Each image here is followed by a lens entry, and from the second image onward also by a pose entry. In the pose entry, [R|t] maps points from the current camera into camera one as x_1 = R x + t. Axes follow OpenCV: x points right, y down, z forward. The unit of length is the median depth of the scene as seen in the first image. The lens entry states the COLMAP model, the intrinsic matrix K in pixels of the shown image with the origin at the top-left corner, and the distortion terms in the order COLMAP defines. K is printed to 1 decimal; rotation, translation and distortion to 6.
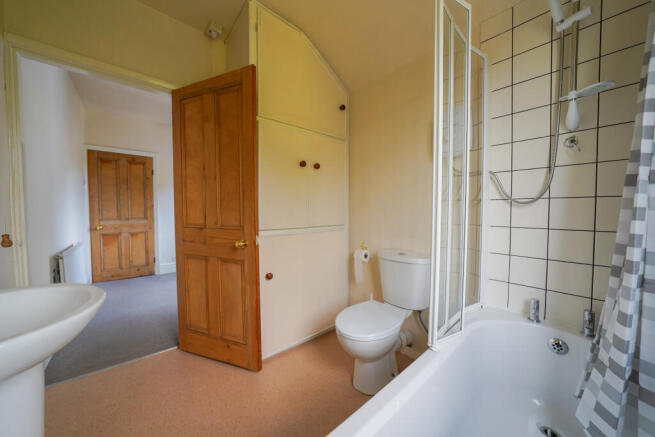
lens RADIAL K [[227.8, 0, 325.5], [0, 227.8, 217.9], [0, 0, 1]] dist [-0.002732, -0.000002]
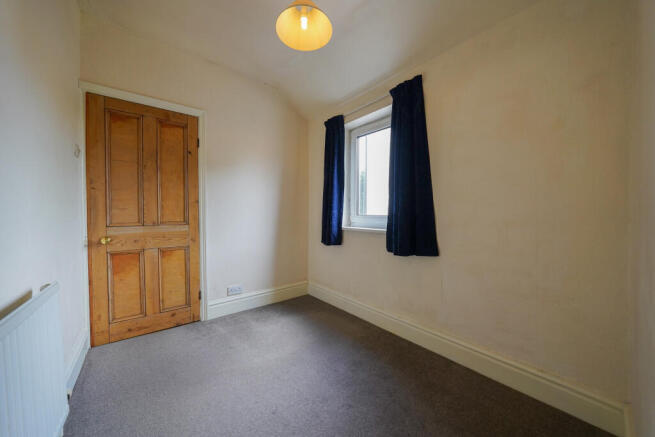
lens RADIAL K [[227.8, 0, 326.9], [0, 227.8, 217.5], [0, 0, 1]] dist [-0.002732, -0.000002]
pose [[0.997816, 0.008343, -0.065525, -0.425939], [-0.008526, 0.999961, -0.002504, -0.013143], [0.065502, 0.003057, 0.997848, 0.481752]]
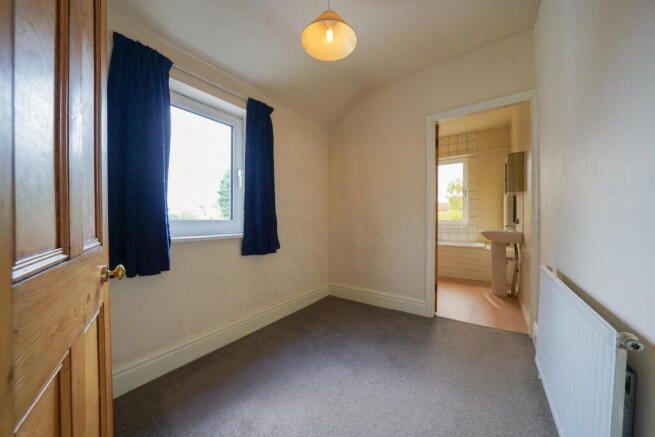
lens RADIAL K [[225.7, 0, 327.2], [0, 225.7, 220.5], [0, 0, 1]] dist [-0.000006, -0.000002]
pose [[-0.181230, 0.004011, 0.983433, -1.099160], [0.032318, 0.999476, 0.001880, -0.010572], [-0.982910, 0.032123, -0.181264, 1.159636]]
